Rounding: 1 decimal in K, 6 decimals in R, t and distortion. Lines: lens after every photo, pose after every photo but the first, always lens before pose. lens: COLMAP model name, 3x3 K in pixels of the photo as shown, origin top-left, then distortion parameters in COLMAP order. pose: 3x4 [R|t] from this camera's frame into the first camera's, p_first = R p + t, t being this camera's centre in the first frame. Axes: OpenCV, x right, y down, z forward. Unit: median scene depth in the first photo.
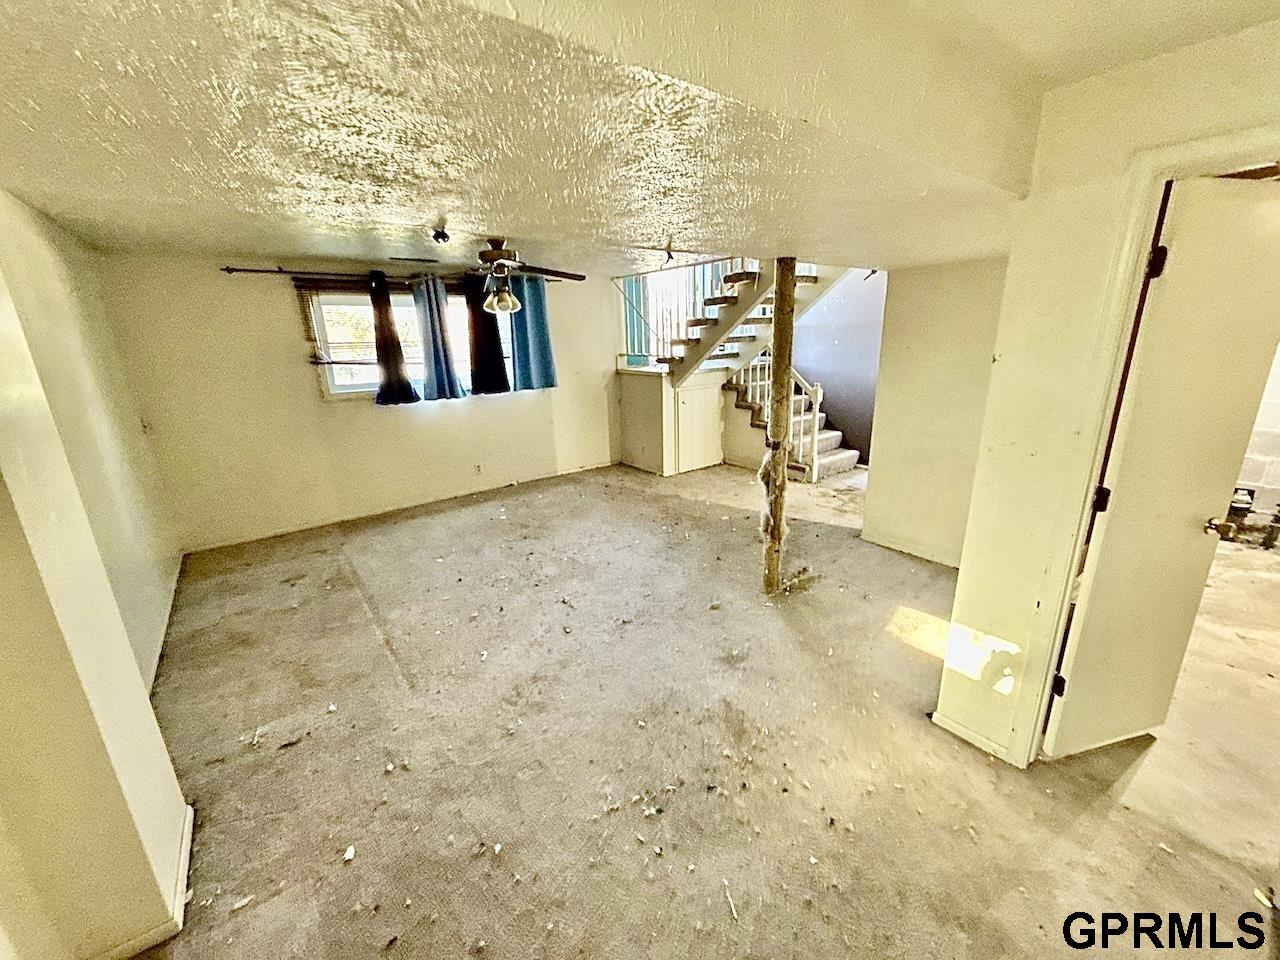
lens RADIAL K [[508.8, 0, 640.8], [0, 508.8, 479.3], [0, 0, 1]] dist [-0.002612, -0.000214]
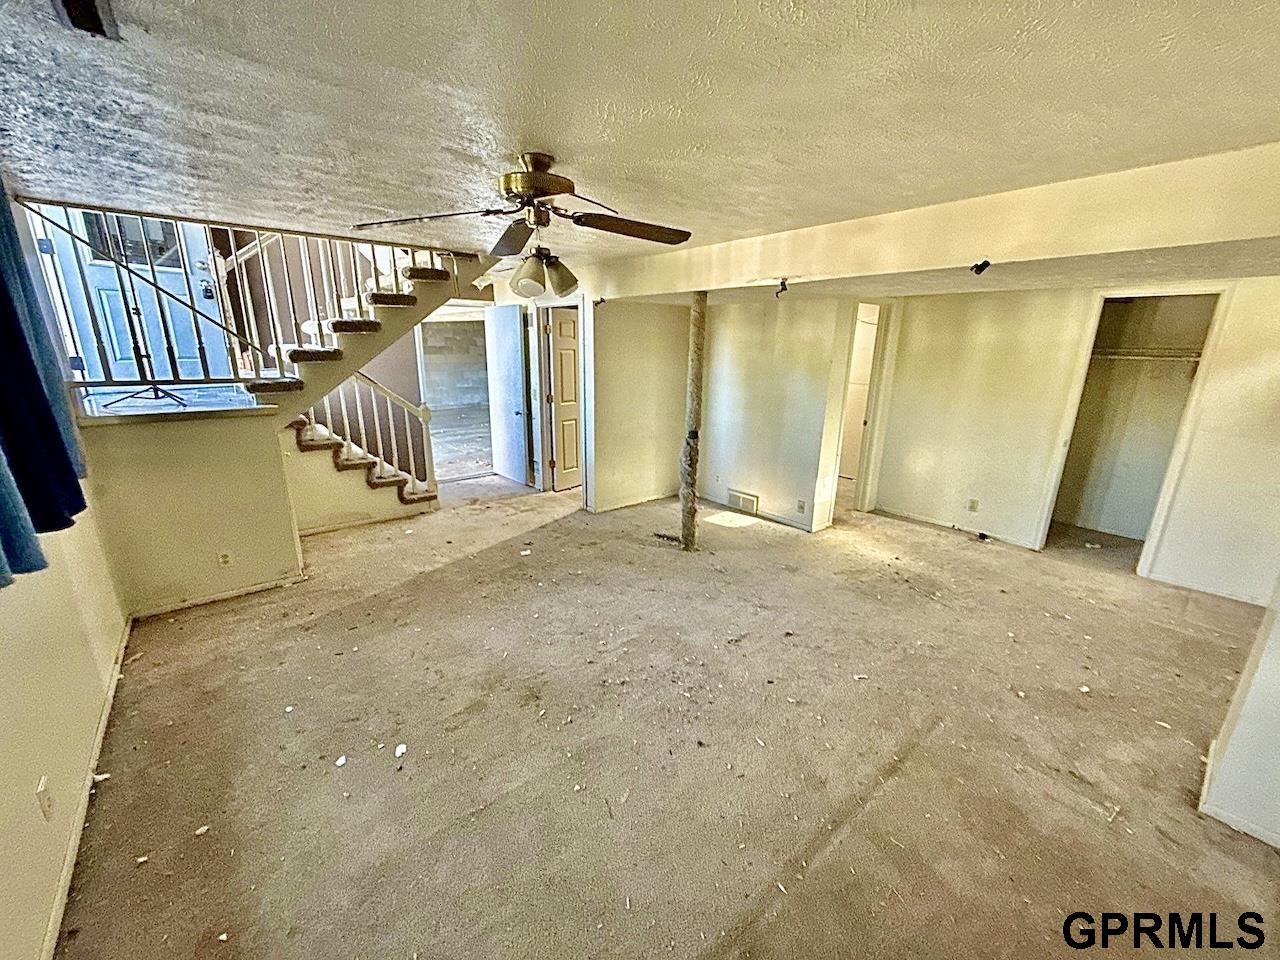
lens RADIAL K [[508.8, 0, 641.9], [0, 508.8, 478.5], [0, 0, 1]] dist [-0.002612, -0.000214]
pose [[-0.036900, -0.233192, 0.971730, -0.629560], [0.259910, 0.936688, 0.234653, -0.187219], [-0.964928, 0.261221, 0.026046, 0.703401]]
